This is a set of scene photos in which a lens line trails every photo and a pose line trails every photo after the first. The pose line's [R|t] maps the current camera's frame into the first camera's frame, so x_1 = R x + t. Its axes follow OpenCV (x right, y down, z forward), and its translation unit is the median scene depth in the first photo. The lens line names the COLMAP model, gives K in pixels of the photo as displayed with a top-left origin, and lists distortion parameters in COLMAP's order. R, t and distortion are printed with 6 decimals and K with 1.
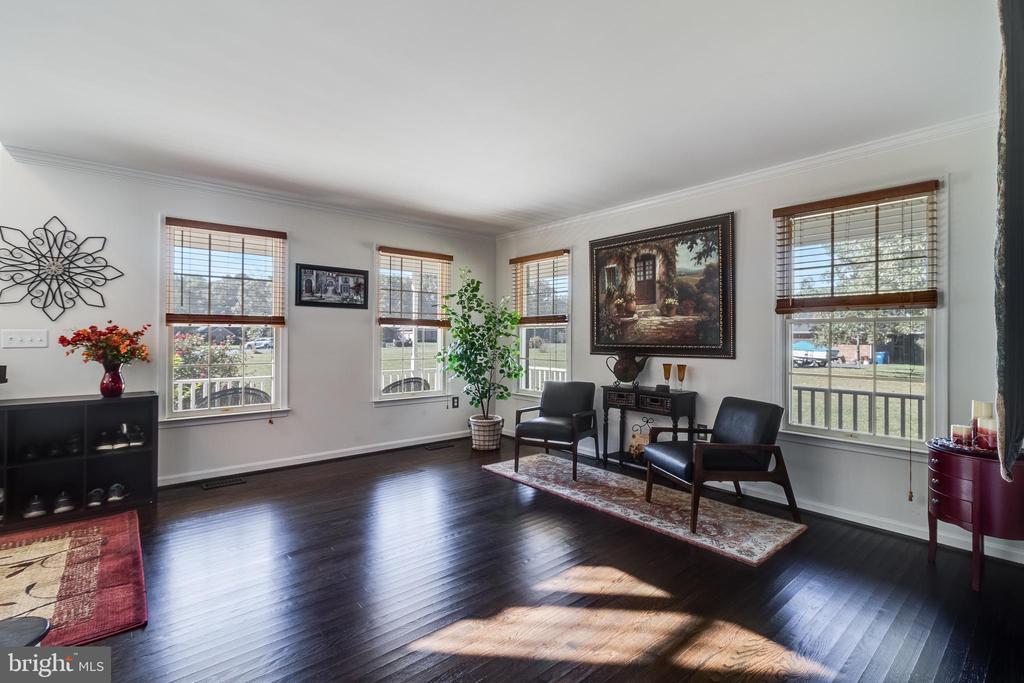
lens RADIAL K [[476.0, 0, 514.7], [0, 476.0, 337.3], [0, 0, 1]] dist [-0.000142, -0.000225]
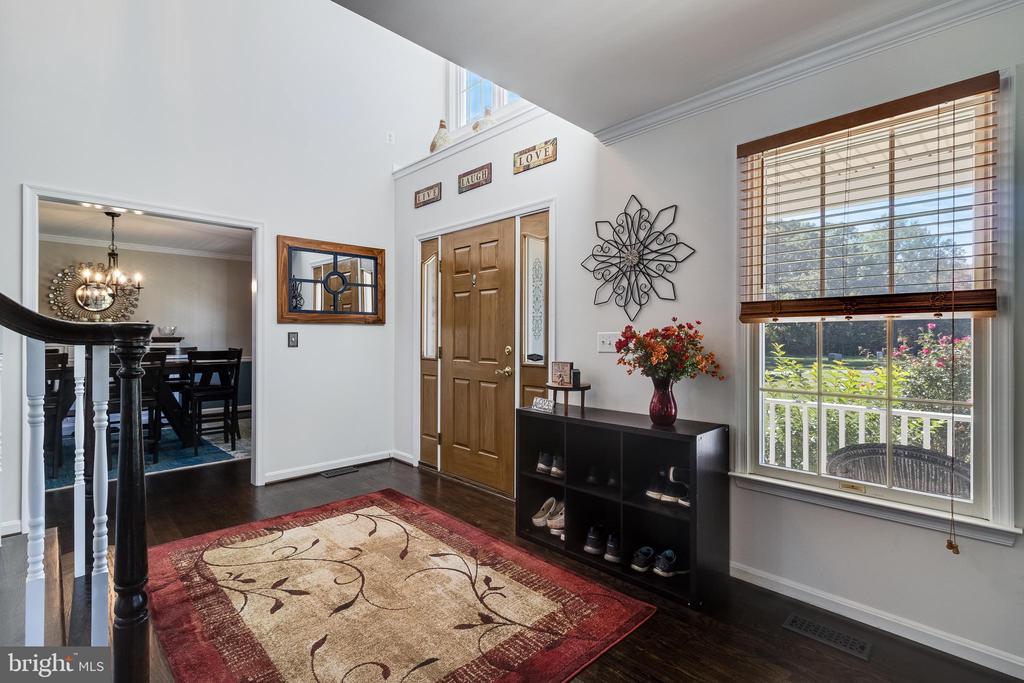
lens RADIAL K [[476.0, 0, 512.2], [0, 476.0, 334.3], [0, 0, 1]] dist [-0.000142, -0.000225]
pose [[0.059190, -0.007465, -0.998219, -0.145677], [0.001837, 0.999971, -0.007369, -0.005553], [0.998245, -0.001398, 0.059202, 0.712544]]
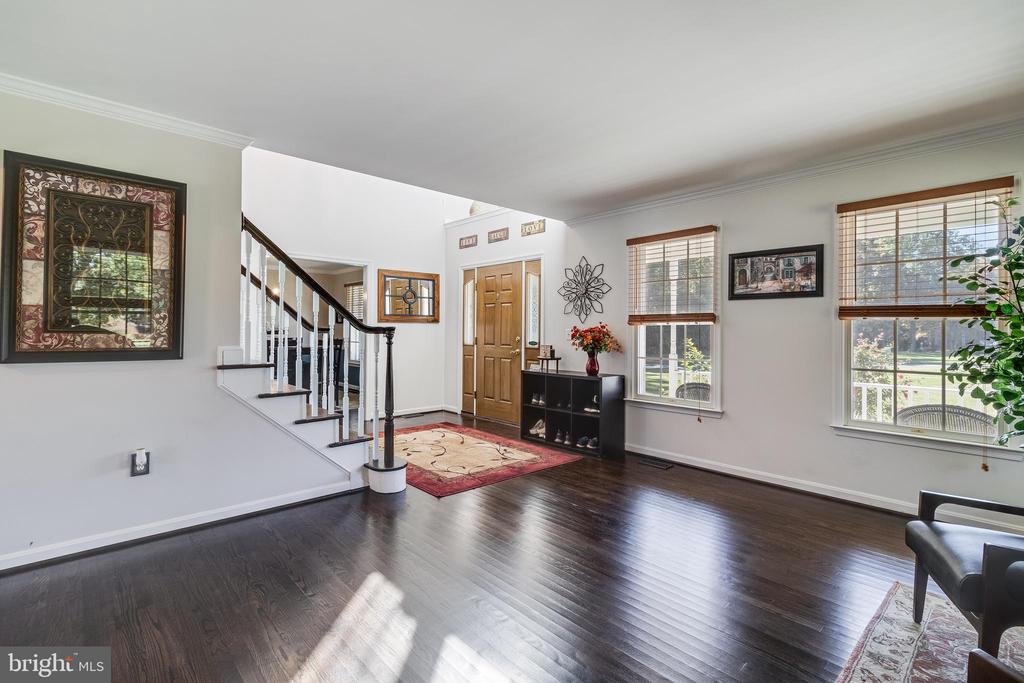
lens RADIAL K [[476.0, 0, 509.3], [0, 476.0, 328.0], [0, 0, 1]] dist [-0.000142, -0.000225]
pose [[0.016911, -0.008616, -0.999820, 0.568964], [-0.002853, 0.999958, -0.008665, -0.004616], [0.999853, 0.002999, 0.016886, 0.704172]]
